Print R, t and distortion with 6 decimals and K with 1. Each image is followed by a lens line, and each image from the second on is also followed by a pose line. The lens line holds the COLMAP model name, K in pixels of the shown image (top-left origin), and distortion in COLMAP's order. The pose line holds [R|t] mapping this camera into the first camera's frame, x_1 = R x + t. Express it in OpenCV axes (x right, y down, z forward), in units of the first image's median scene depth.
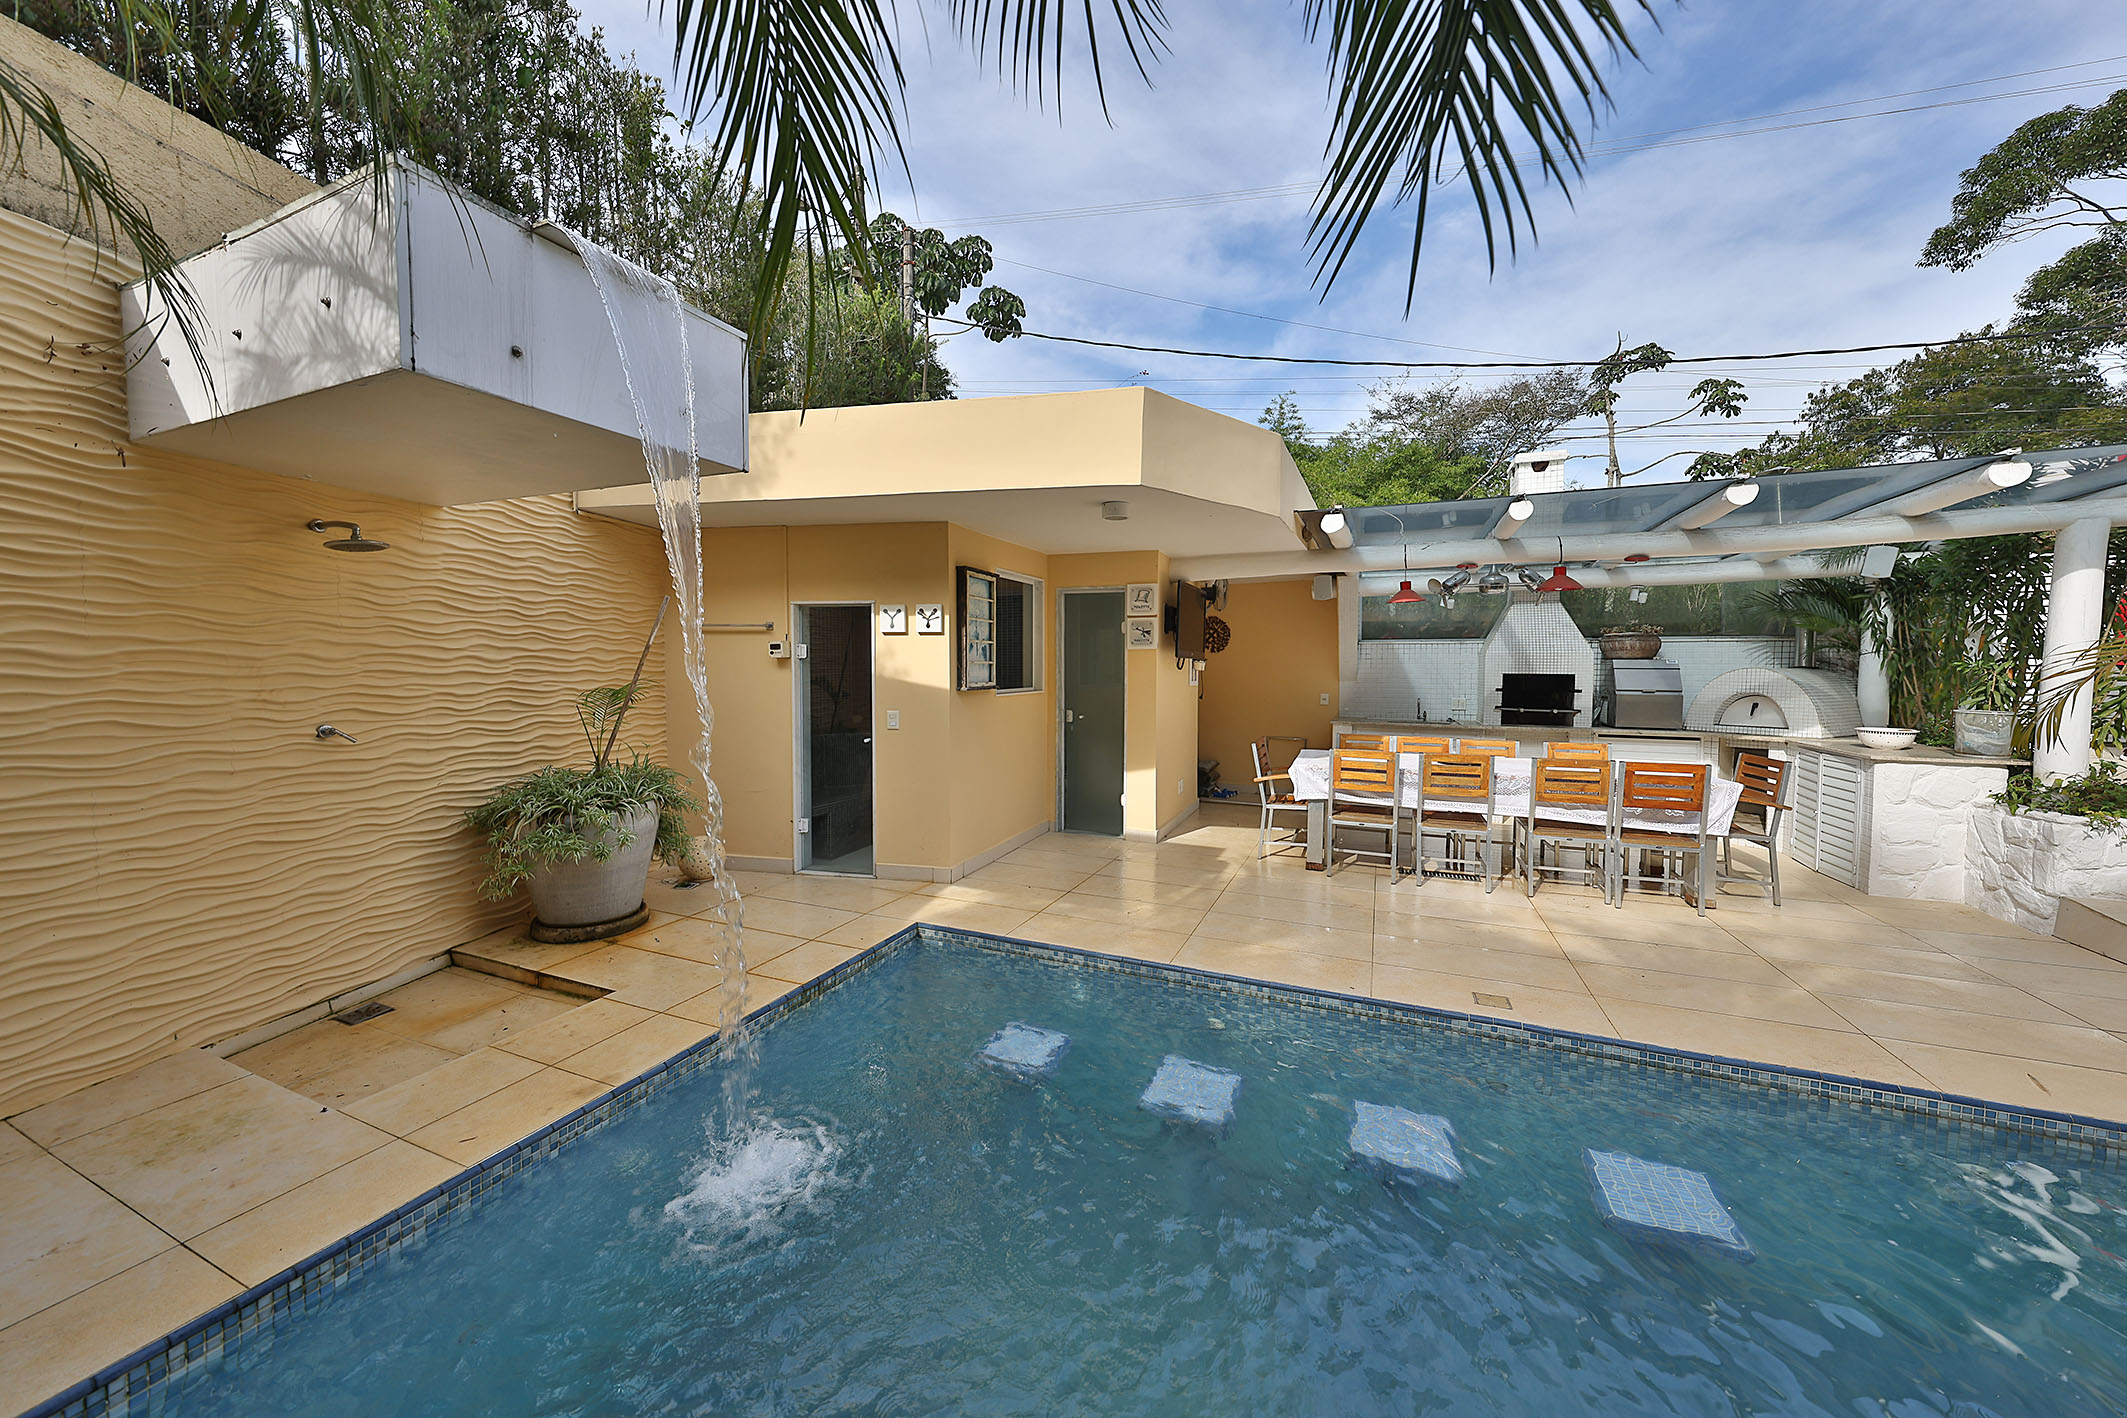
lens RADIAL K [[744.8, 0, 1063.5], [0, 744.8, 709.0], [0, 0, 1]] dist [0.000385, 0.000004]
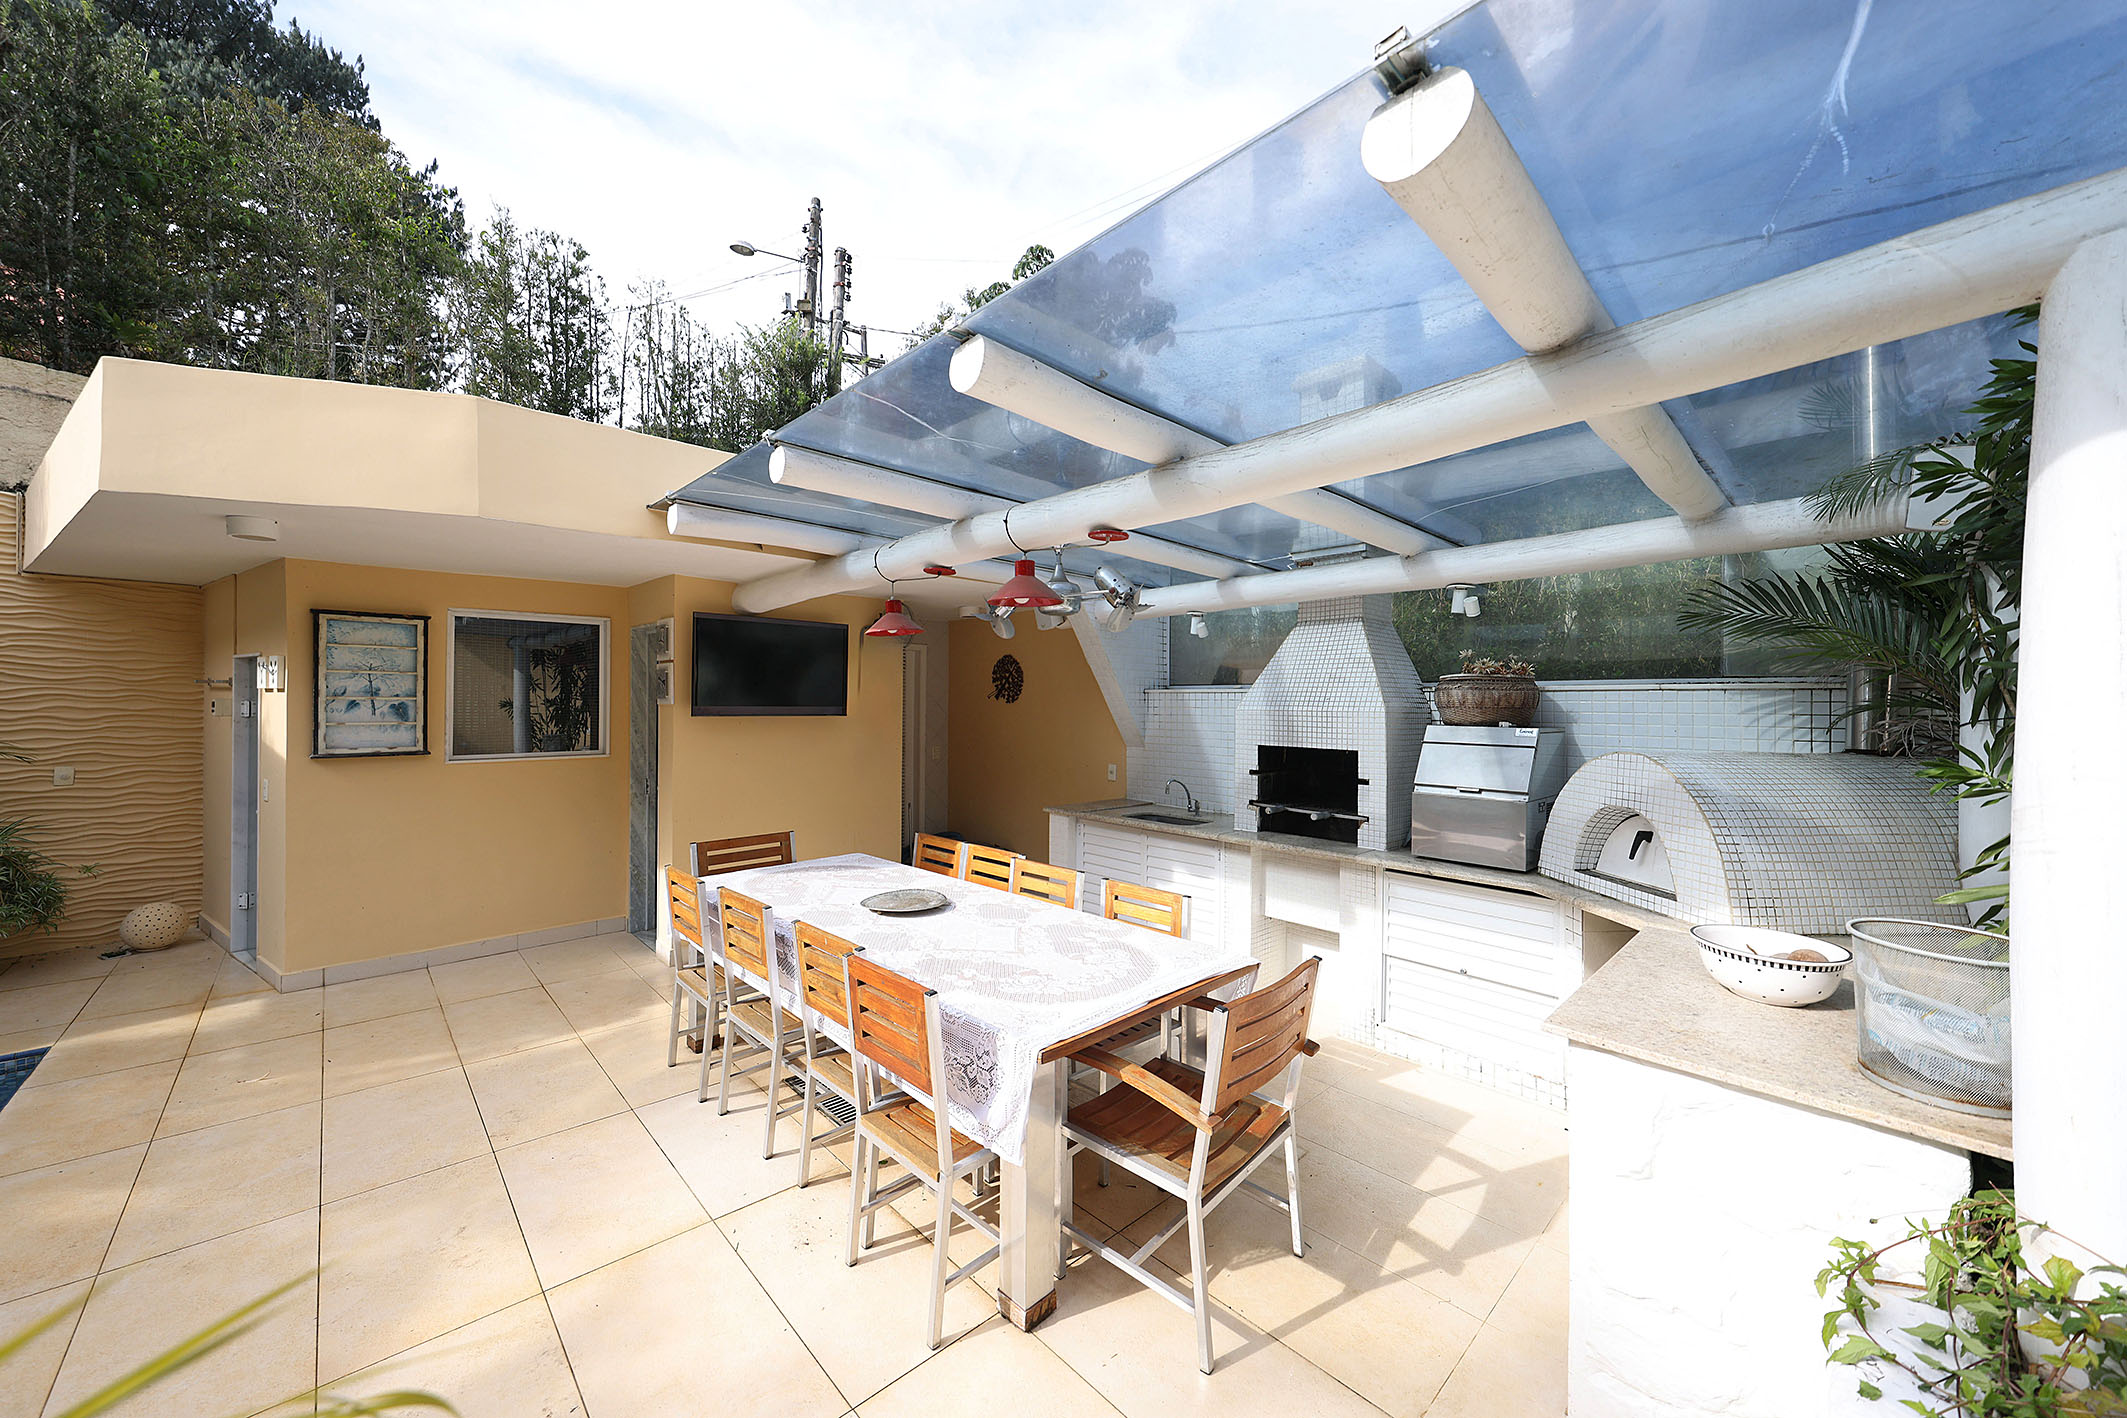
lens RADIAL K [[781.4, 0, 1063.5], [0, 781.4, 709.0], [0, 0, 1]] dist [-0.000145, -0.000027]
pose [[0.921664, 0.006578, -0.387933, 0.708921], [-0.027964, 0.998382, -0.049509, -0.042740], [0.386979, 0.056479, 0.920357, 0.388664]]
